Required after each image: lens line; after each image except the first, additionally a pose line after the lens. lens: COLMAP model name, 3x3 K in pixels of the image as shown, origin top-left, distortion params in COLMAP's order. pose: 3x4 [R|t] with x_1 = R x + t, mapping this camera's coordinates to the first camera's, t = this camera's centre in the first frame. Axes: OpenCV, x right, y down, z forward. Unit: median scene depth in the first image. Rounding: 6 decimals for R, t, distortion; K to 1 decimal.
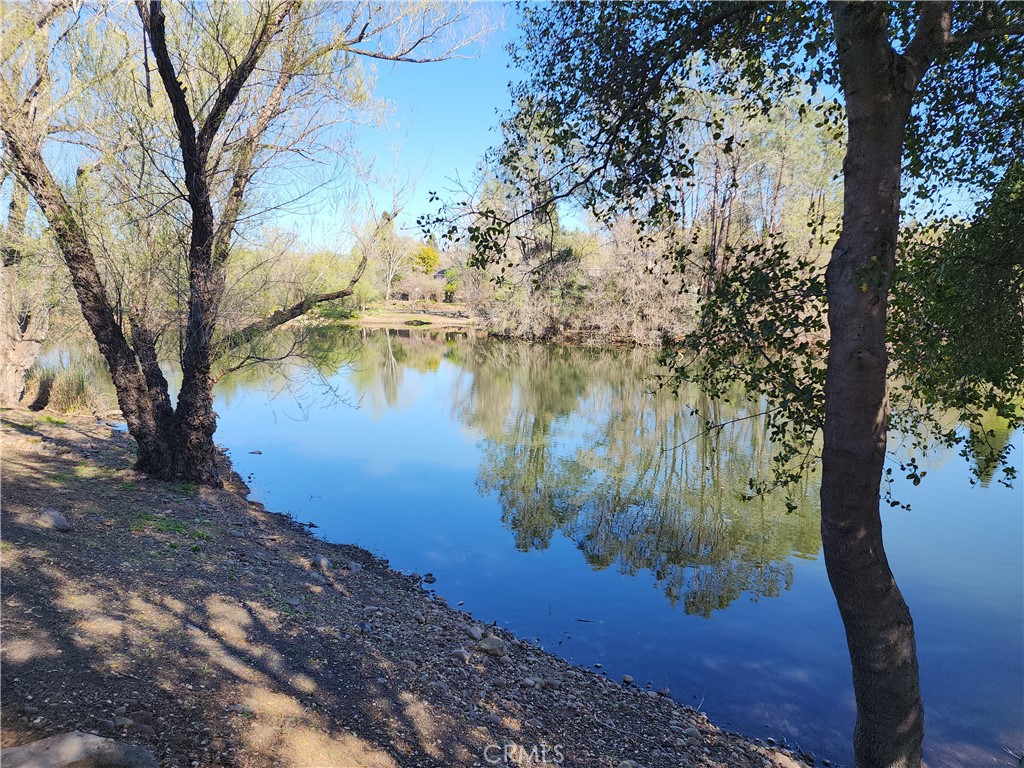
lens RADIAL K [[677.6, 0, 517.9], [0, 677.6, 379.4], [0, 0, 1]] dist [0.078139, -0.074514]
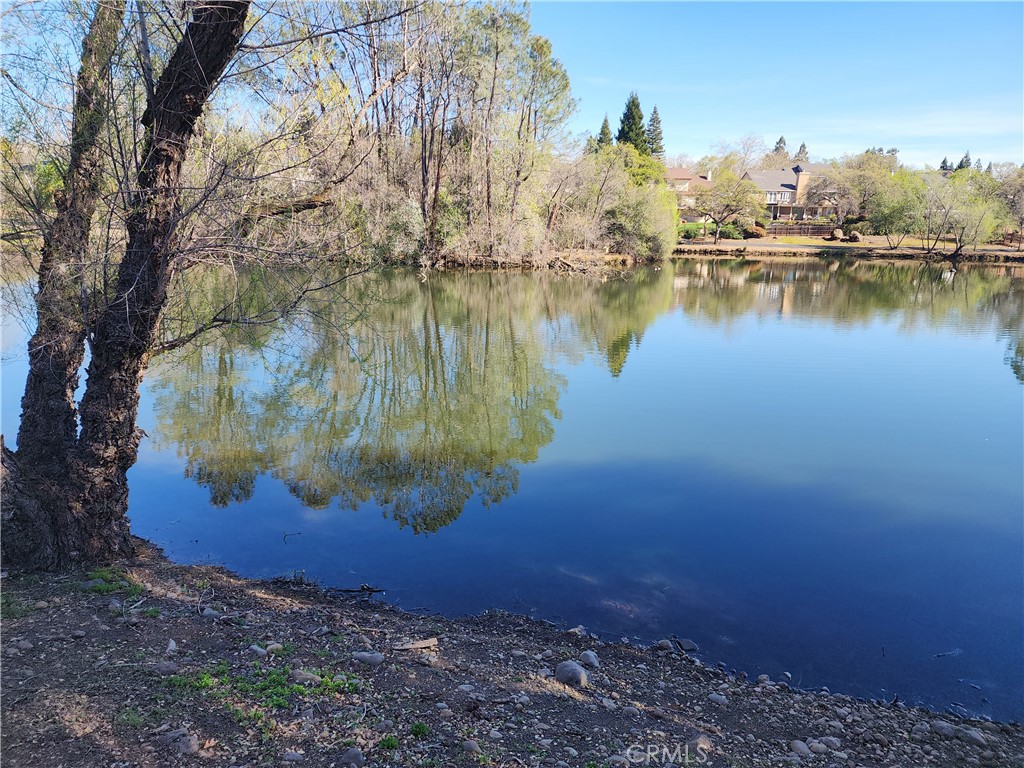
lens RADIAL K [[677.6, 0, 517.9], [0, 677.6, 379.4], [0, 0, 1]] dist [0.078139, -0.074514]
pose [[0.857549, -0.094572, 0.505635, -0.111079], [0.030930, 0.990656, 0.132832, -0.012350], [-0.513472, -0.098270, 0.852461, 0.096446]]
